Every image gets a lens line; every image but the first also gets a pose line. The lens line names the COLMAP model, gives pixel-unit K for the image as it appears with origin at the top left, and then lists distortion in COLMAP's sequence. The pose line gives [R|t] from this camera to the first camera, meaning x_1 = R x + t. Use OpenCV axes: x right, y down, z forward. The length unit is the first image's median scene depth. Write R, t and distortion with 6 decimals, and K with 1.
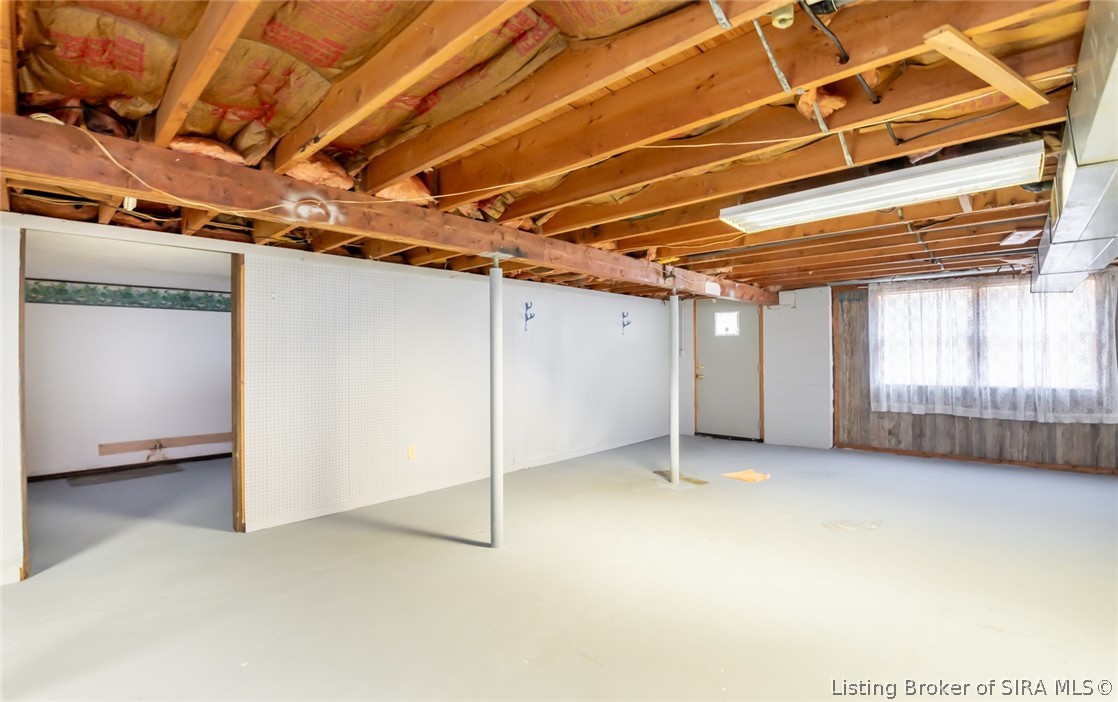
lens RADIAL K [[502.7, 0, 566.8], [0, 502.7, 354.0], [0, 0, 1]] dist [0.000888, -0.009037]
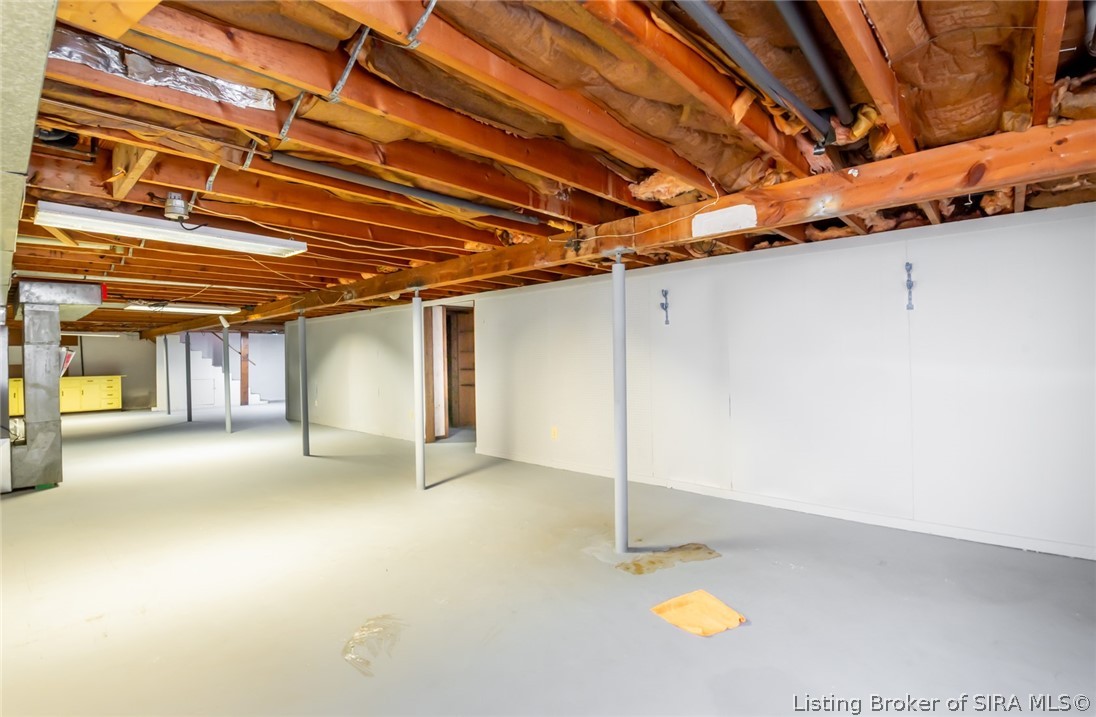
lens RADIAL K [[512.4, 0, 548.0], [0, 512.4, 358.5], [0, 0, 1]] dist [-0.025018, -0.000066]
pose [[-0.001732, 0.012863, -0.999916, 0.962072], [0.017633, 0.999762, 0.012830, -0.004877], [0.999843, -0.017610, -0.001959, 0.995281]]
